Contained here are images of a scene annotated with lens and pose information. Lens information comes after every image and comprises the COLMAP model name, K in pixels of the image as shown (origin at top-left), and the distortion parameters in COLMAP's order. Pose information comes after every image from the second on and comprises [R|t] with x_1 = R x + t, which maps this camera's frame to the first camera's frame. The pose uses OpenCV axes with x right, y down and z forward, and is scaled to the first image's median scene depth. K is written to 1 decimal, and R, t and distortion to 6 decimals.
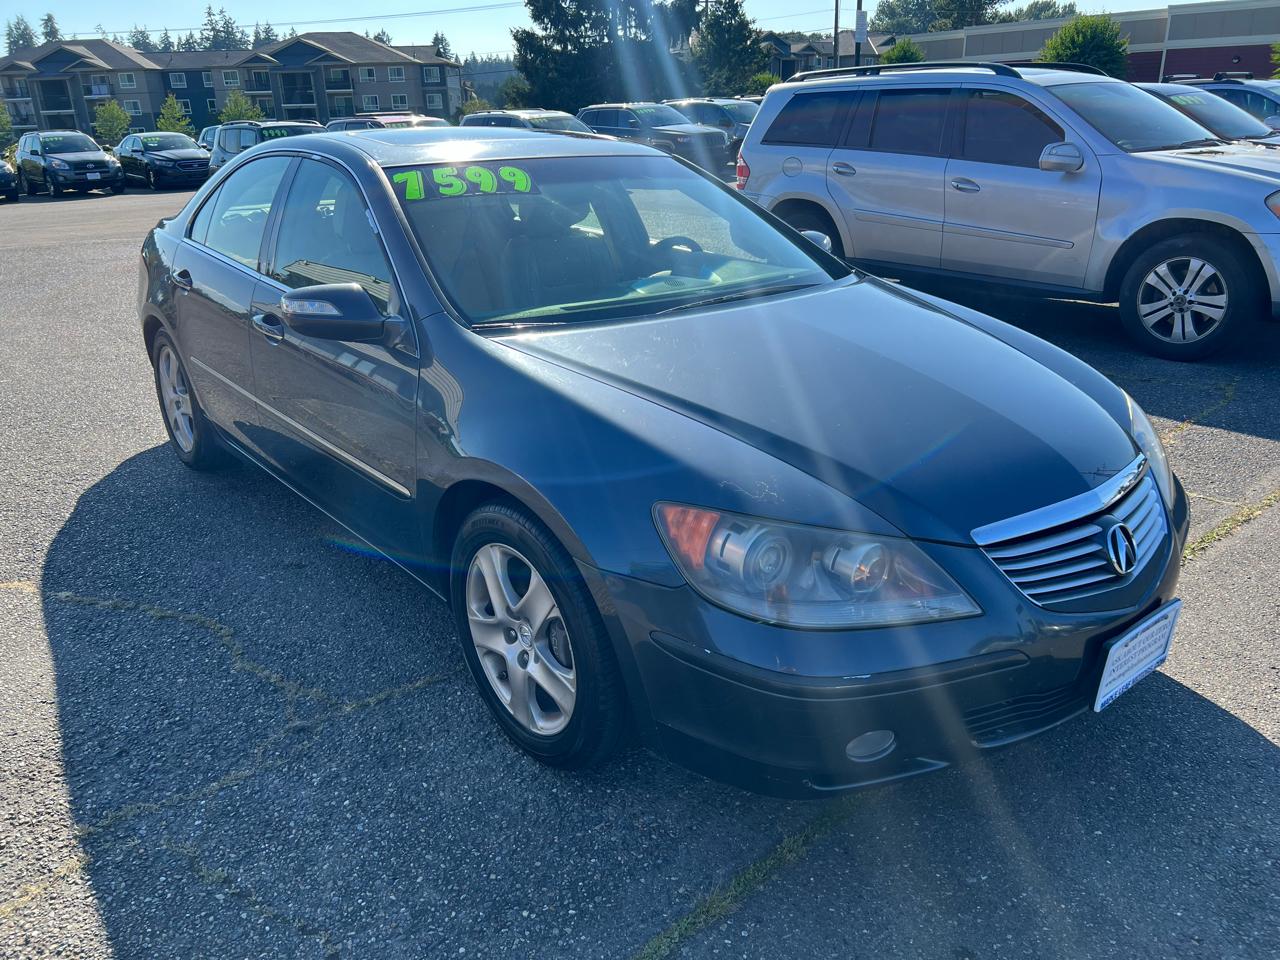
lens RADIAL K [[964.8, 0, 647.1], [0, 964.8, 483.0], [0, 0, 1]] dist [0.052585, -0.058012]
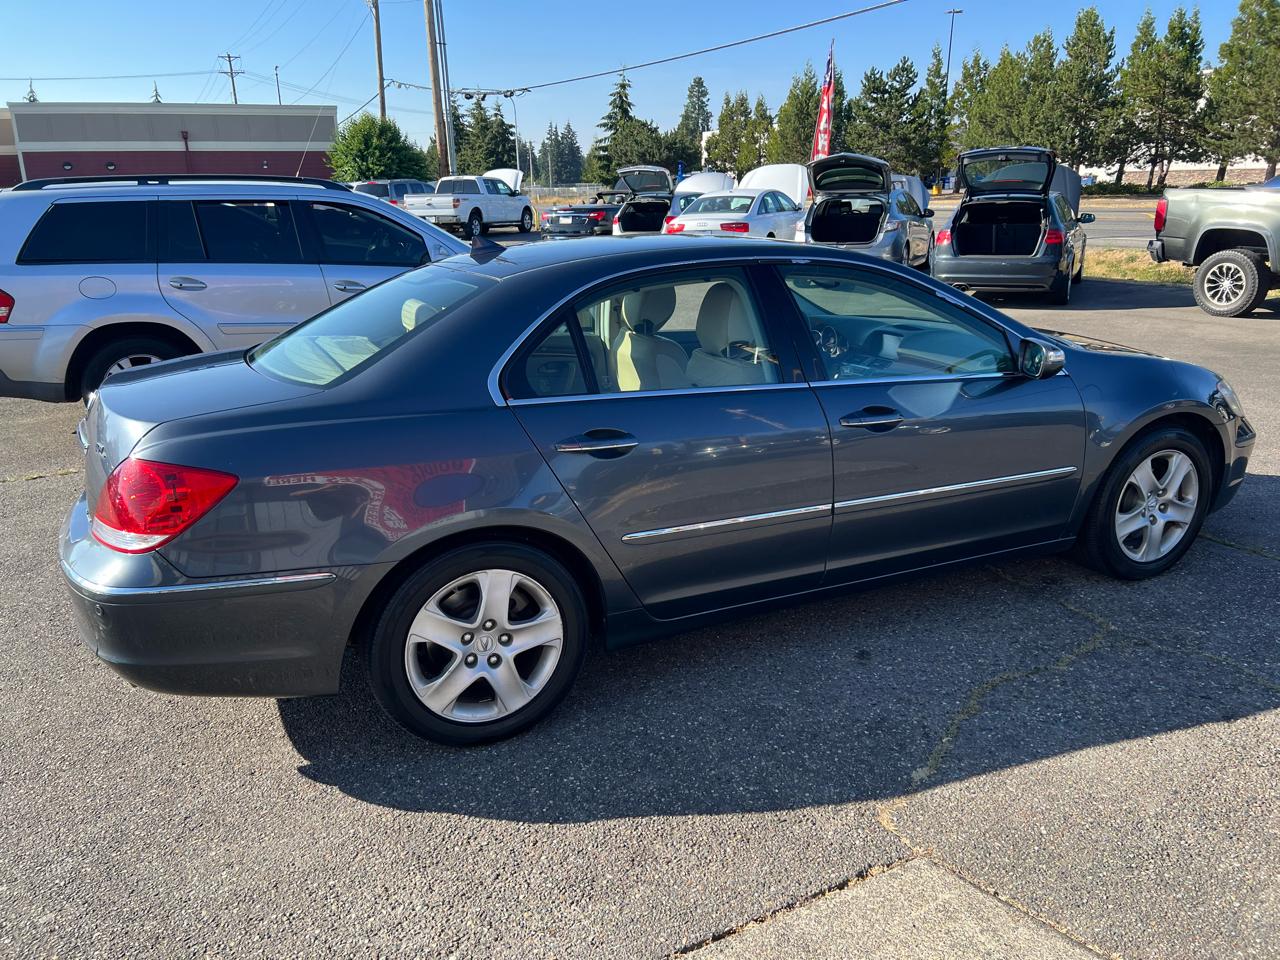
lens RADIAL K [[964.8, 0, 645.7], [0, 964.8, 489.7], [0, 0, 1]] dist [0.052585, -0.058012]
pose [[0.254539, -0.269754, 0.928678, -0.192985], [0.360569, 0.917535, 0.167689, -0.047474], [-0.897329, 0.292169, 0.330813, 0.121336]]
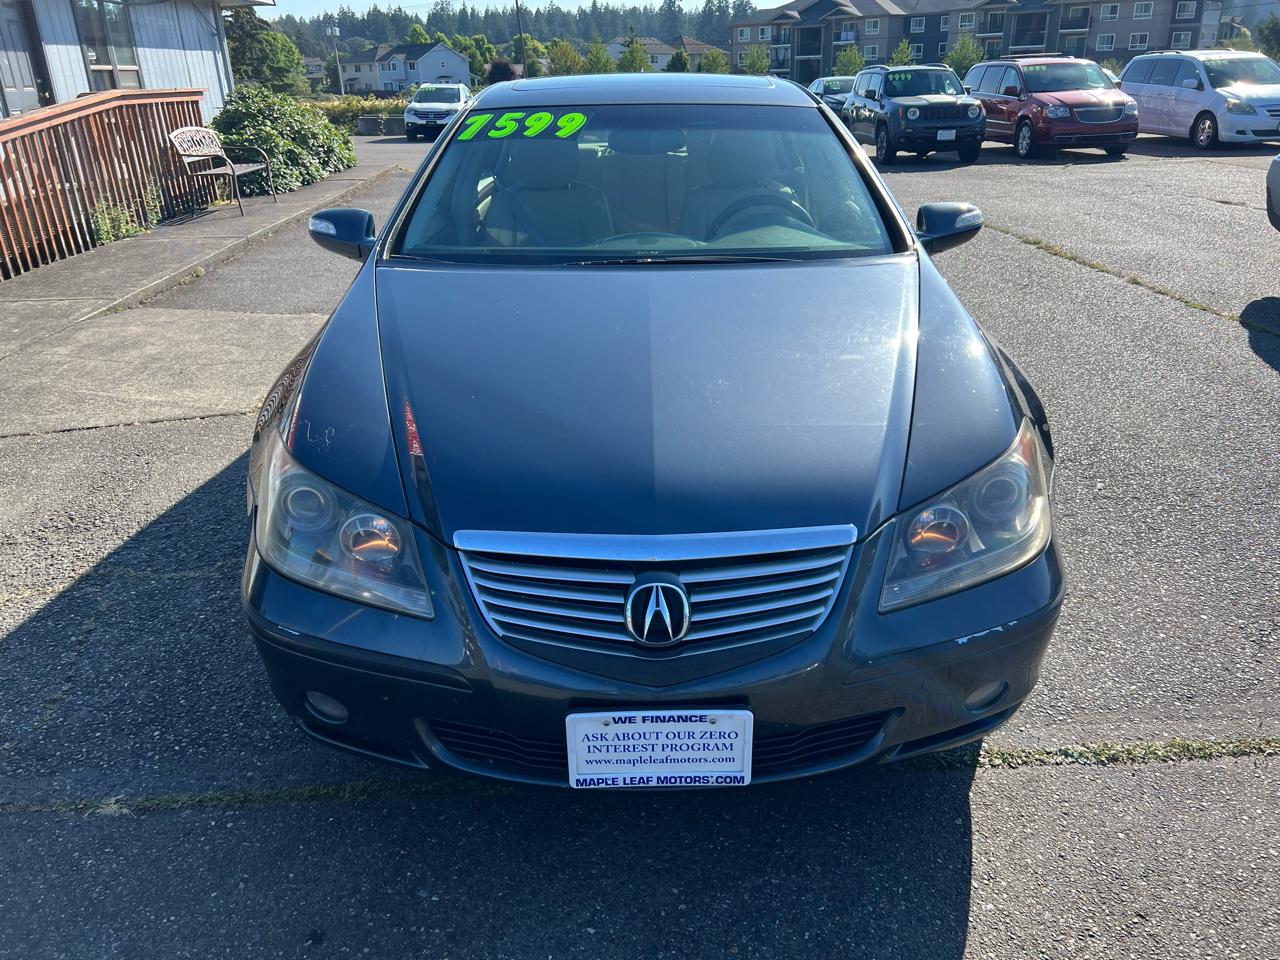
lens RADIAL K [[964.8, 0, 646.6], [0, 964.8, 482.0], [0, 0, 1]] dist [0.052585, -0.058012]
pose [[0.776599, 0.247998, -0.579129, 0.079934], [-0.219095, 0.968196, 0.120805, -0.011575], [0.590670, 0.033067, 0.806235, 0.030512]]
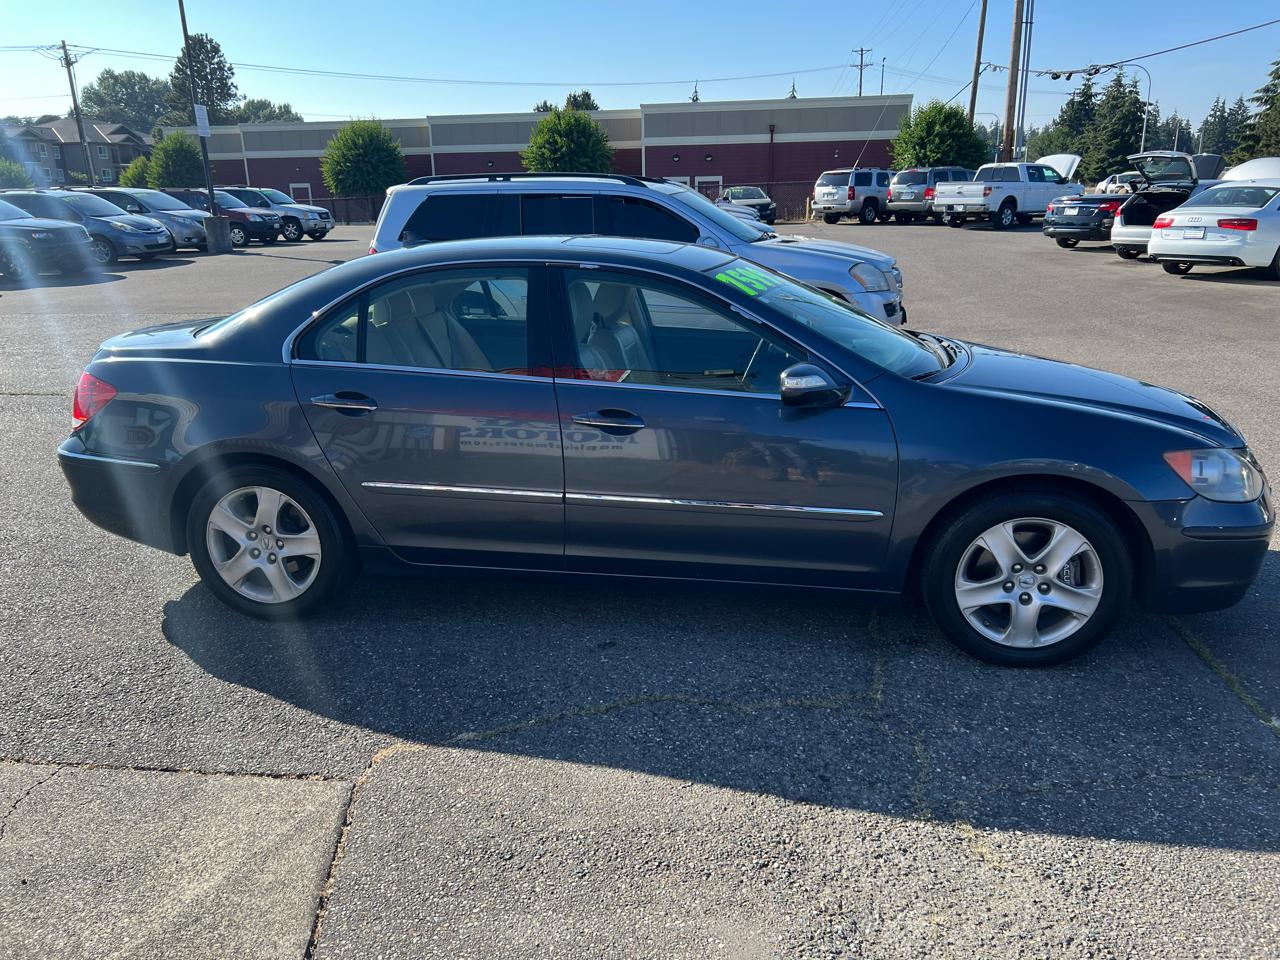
lens RADIAL K [[964.8, 0, 640.7], [0, 964.8, 485.6], [0, 0, 1]] dist [0.052585, -0.058012]
pose [[0.756765, -0.182108, 0.627808, -0.141661], [0.232635, 0.972563, 0.001691, -0.011286], [-0.610891, 0.144771, 0.778366, 0.020815]]
